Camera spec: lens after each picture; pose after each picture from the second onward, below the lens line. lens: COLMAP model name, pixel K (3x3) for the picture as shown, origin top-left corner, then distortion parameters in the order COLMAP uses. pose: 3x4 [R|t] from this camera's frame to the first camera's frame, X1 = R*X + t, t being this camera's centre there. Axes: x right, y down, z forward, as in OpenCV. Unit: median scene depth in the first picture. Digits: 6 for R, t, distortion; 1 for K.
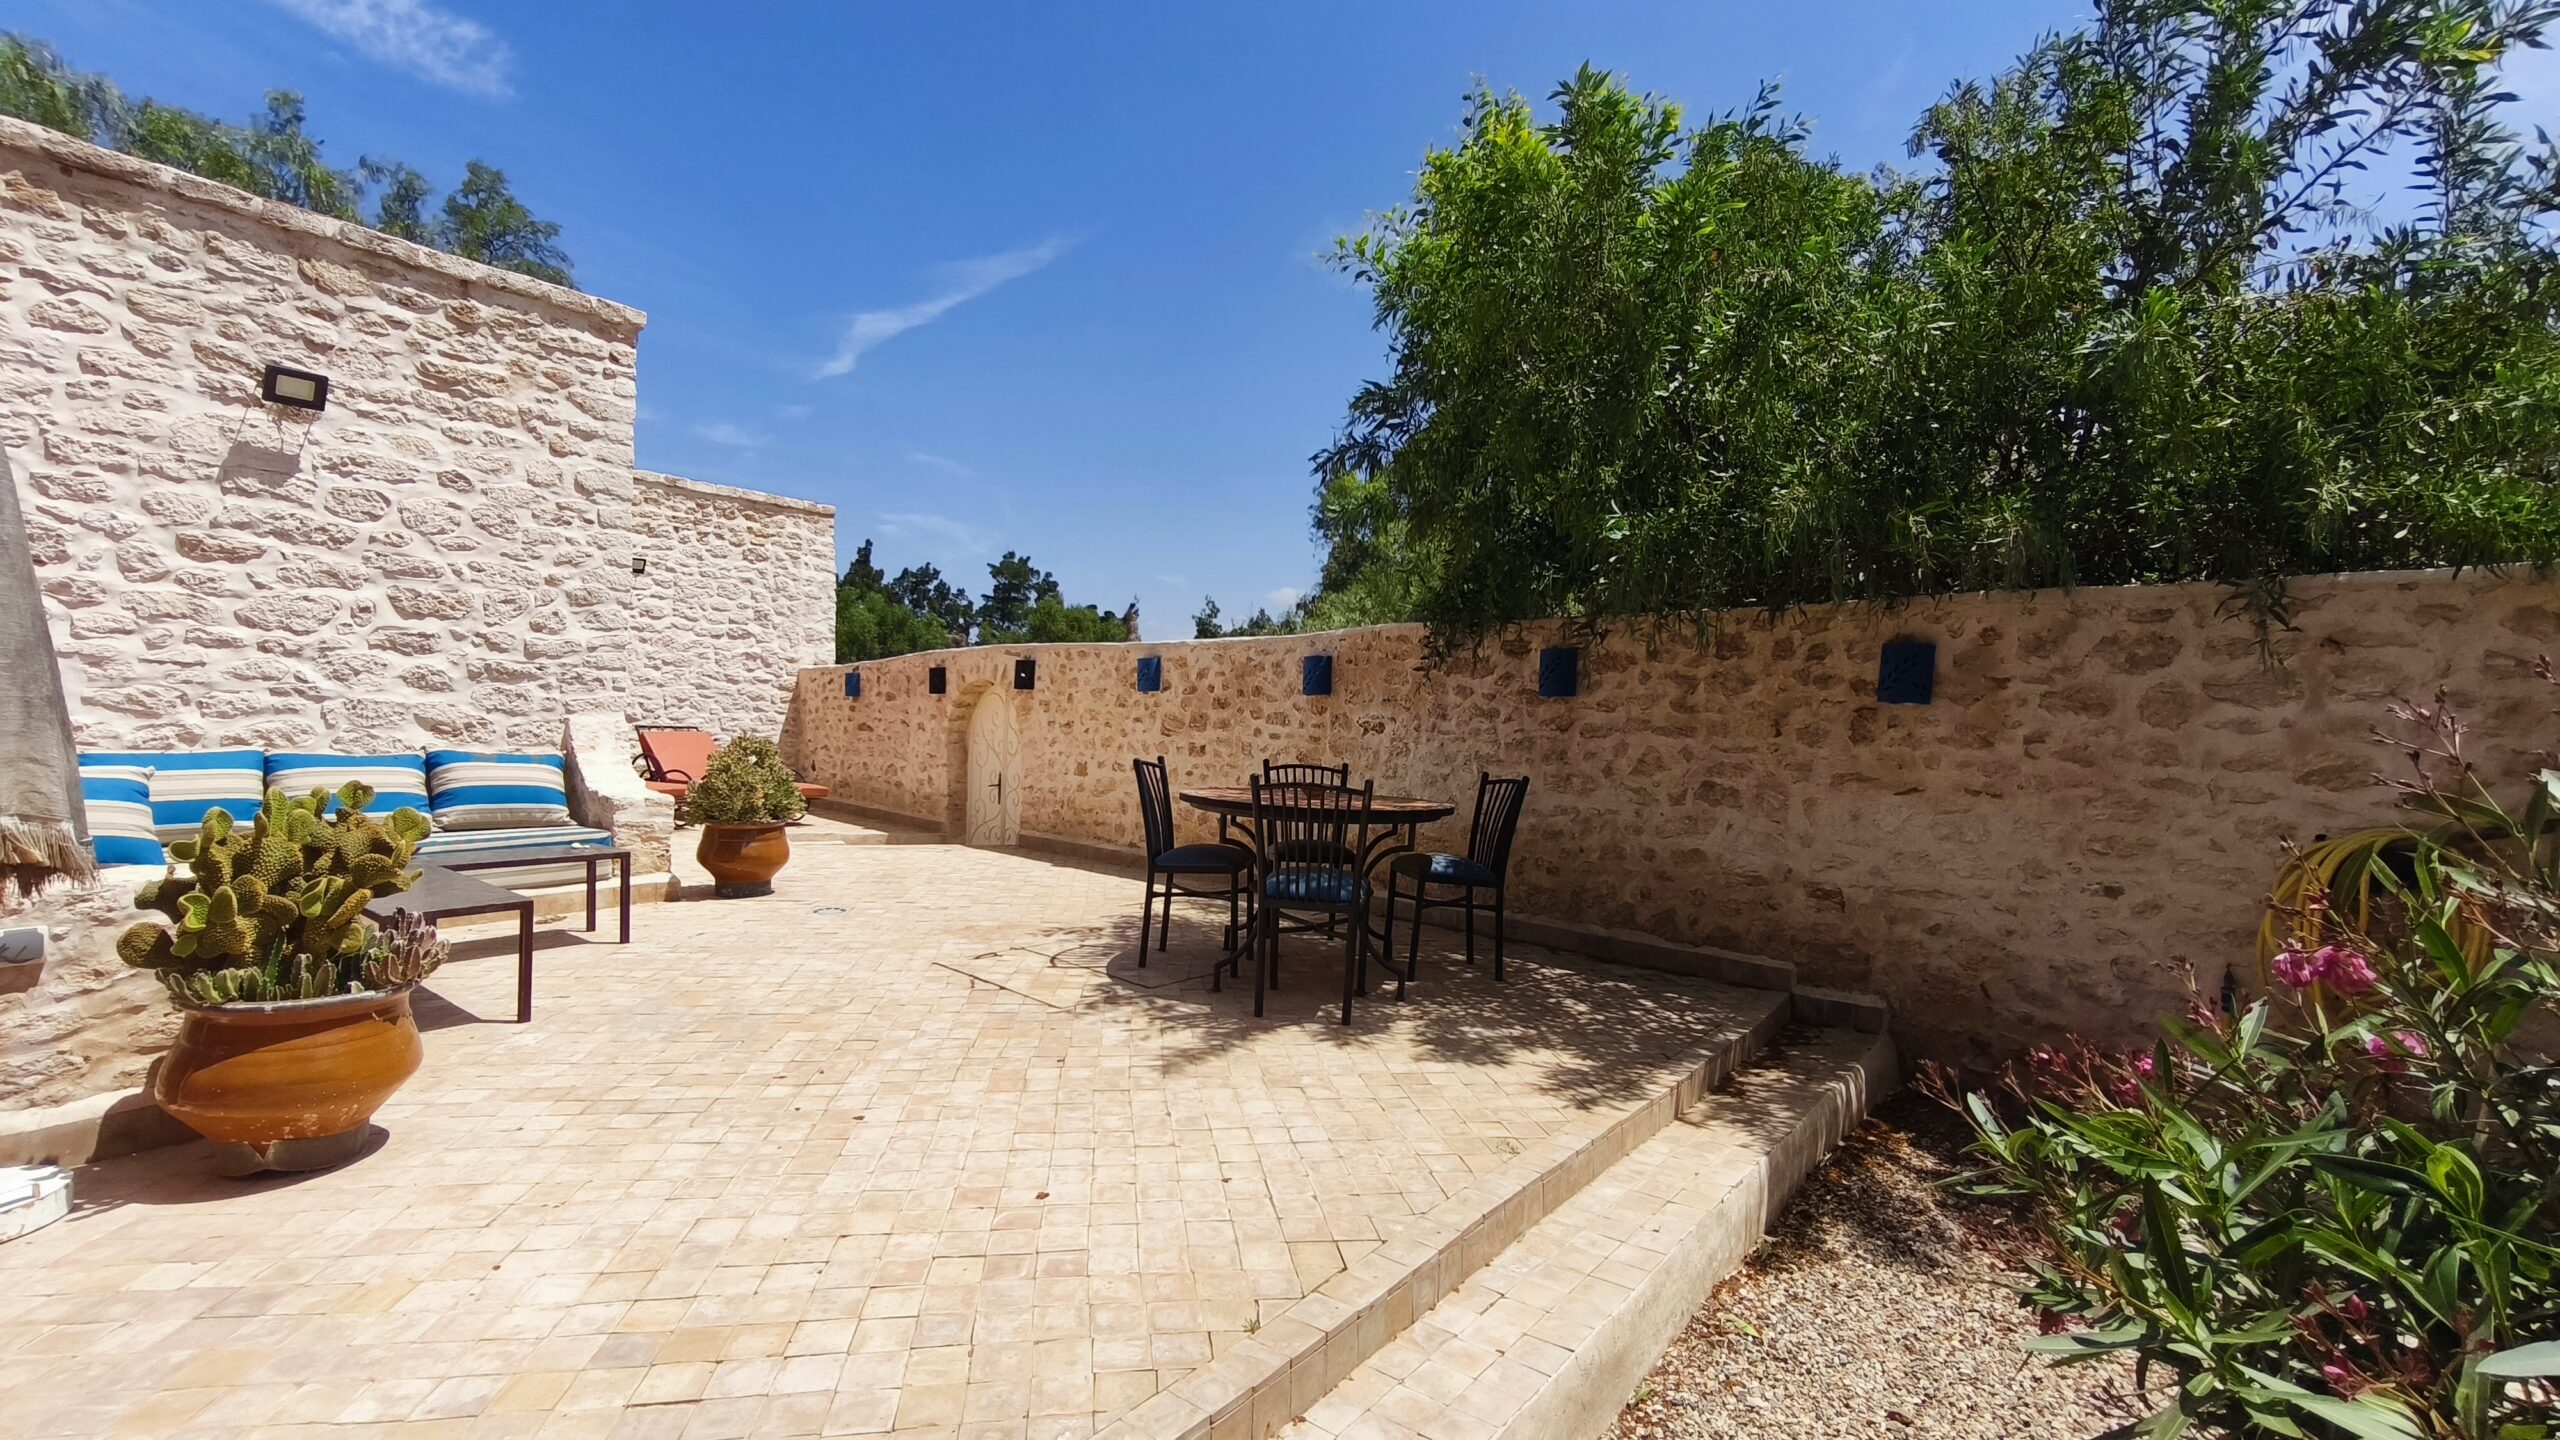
lens RADIAL K [[1051.2, 0, 1276.6], [0, 1051.2, 715.4], [0, 0, 1]] dist [0.002923, 0.000135]
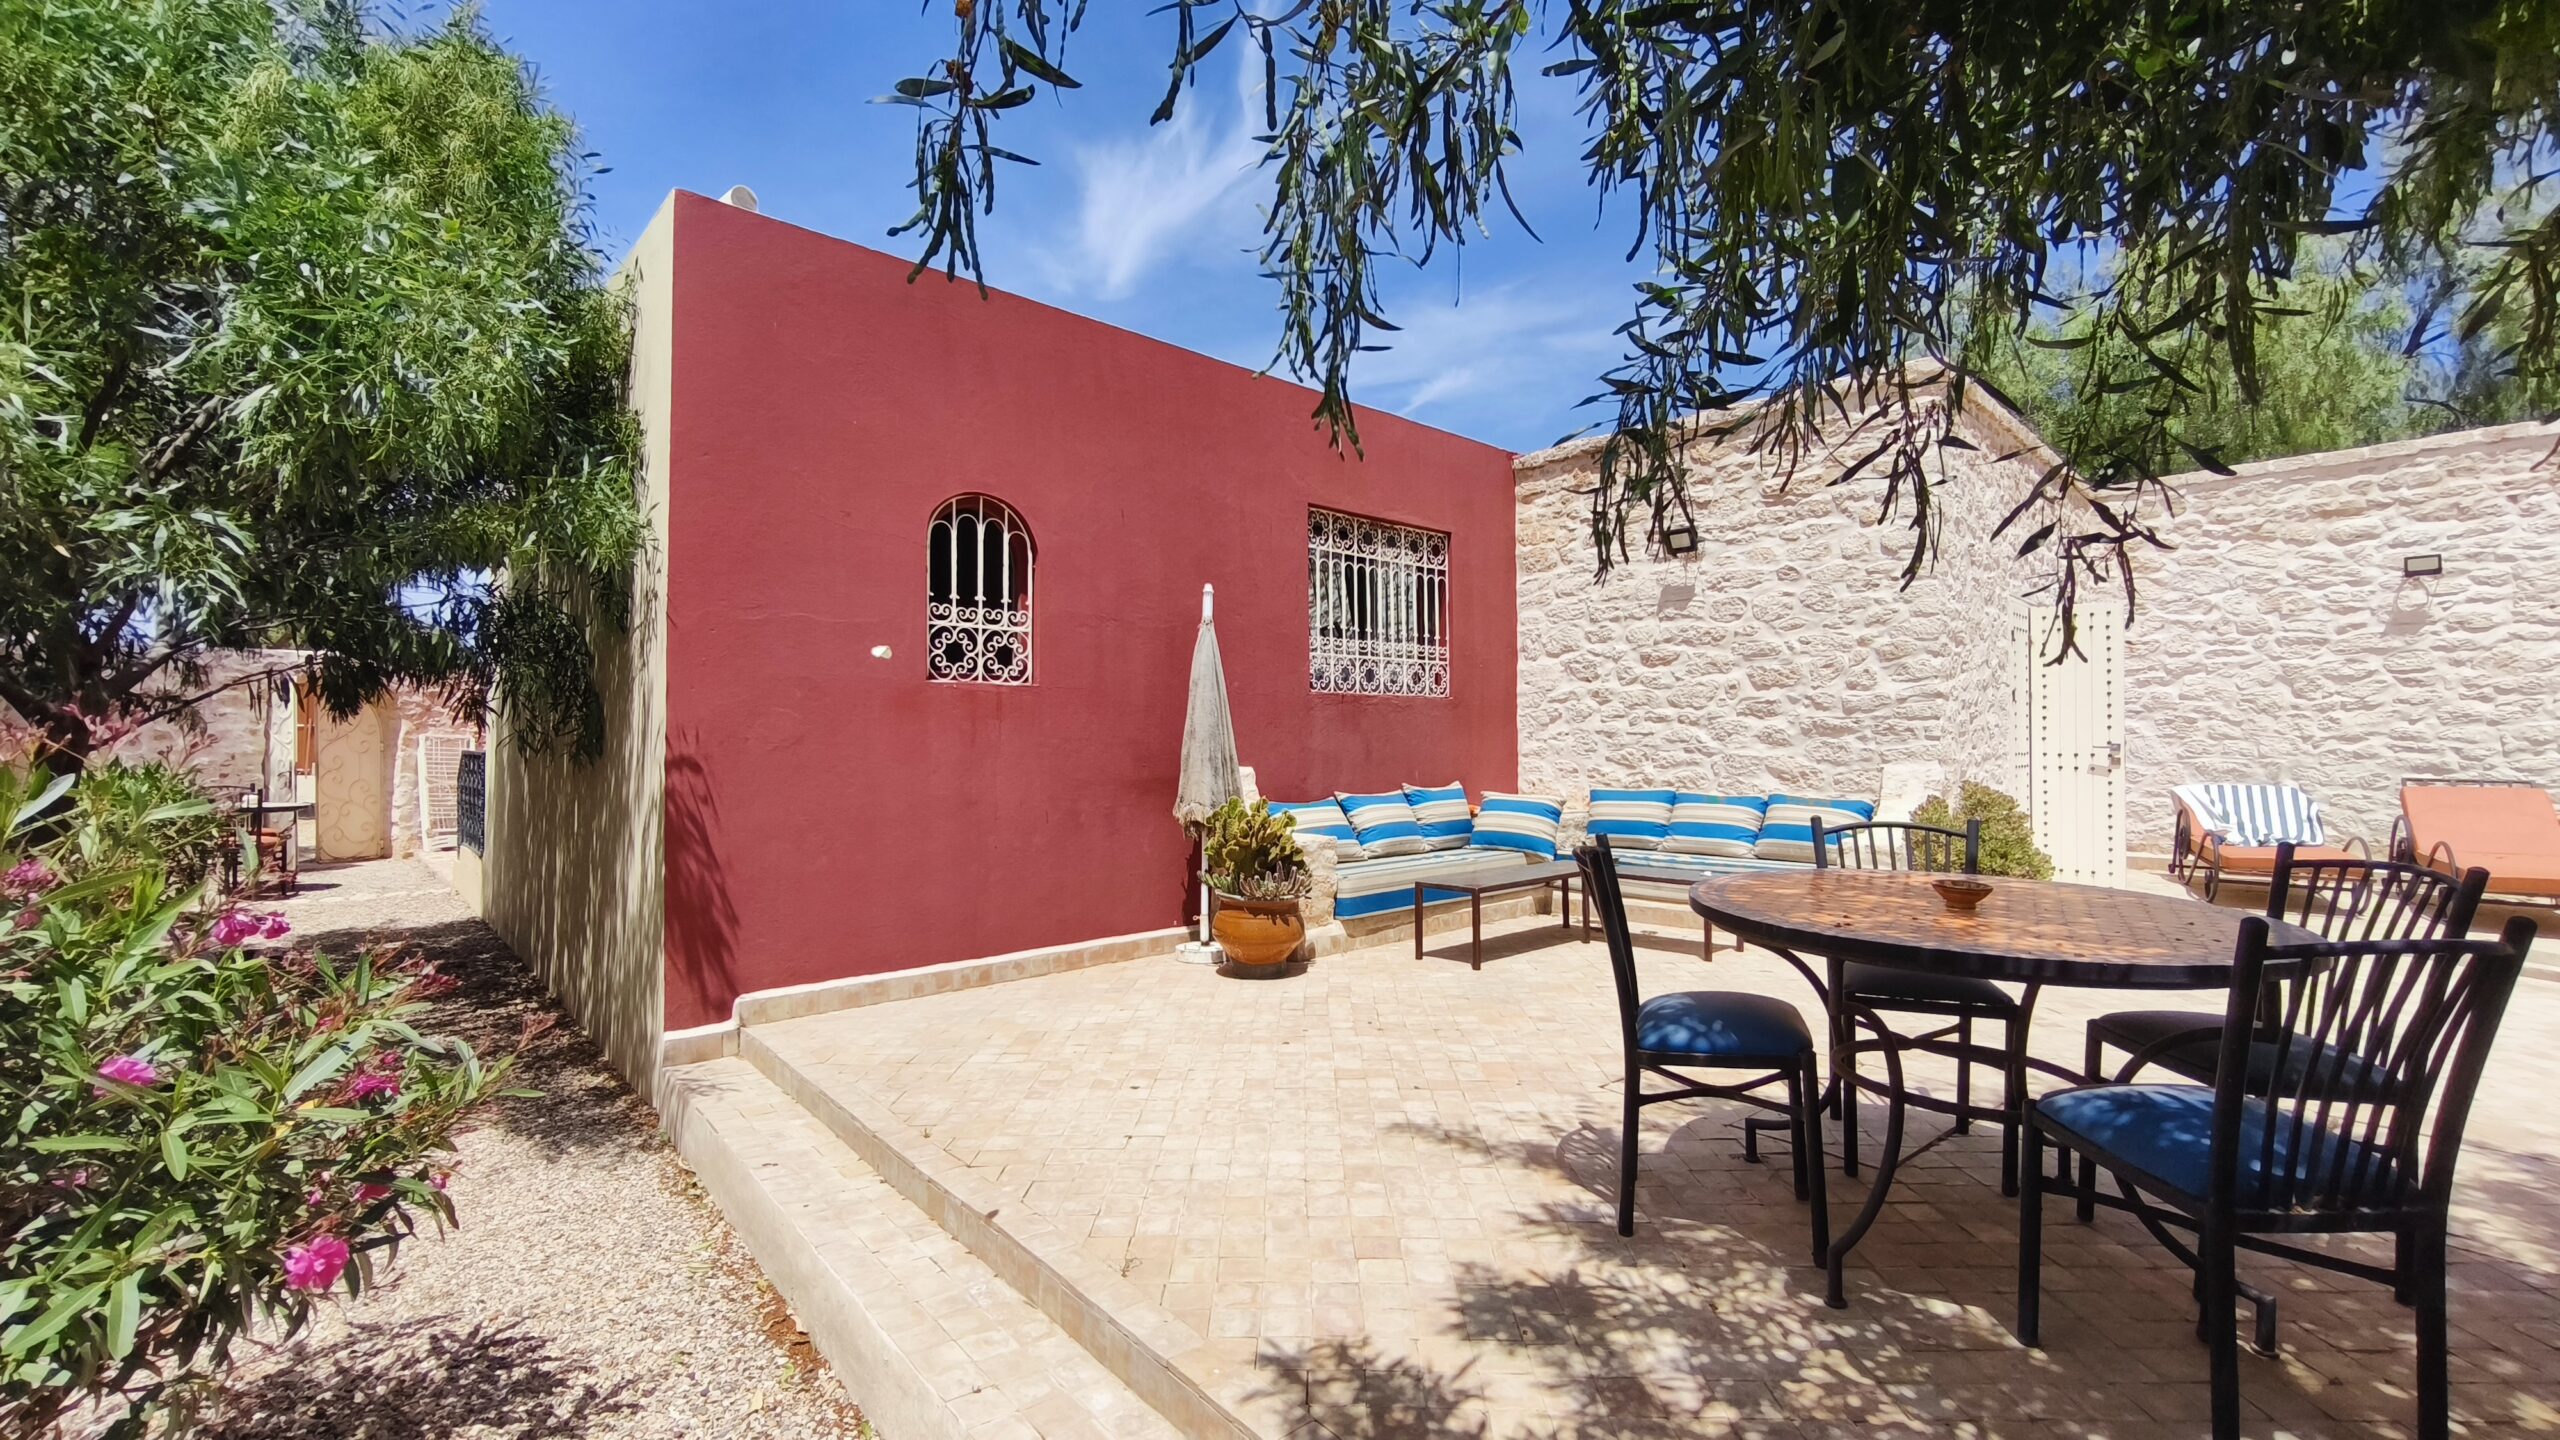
lens RADIAL K [[1051.2, 0, 1278.2], [0, 1051.2, 728.4], [0, 0, 1]] dist [0.002923, 0.000135]
pose [[-0.171702, -0.045764, -0.984085, 0.572073], [0.003154, 0.998890, -0.047003, 0.013727], [0.985144, -0.011174, -0.171367, 0.693075]]
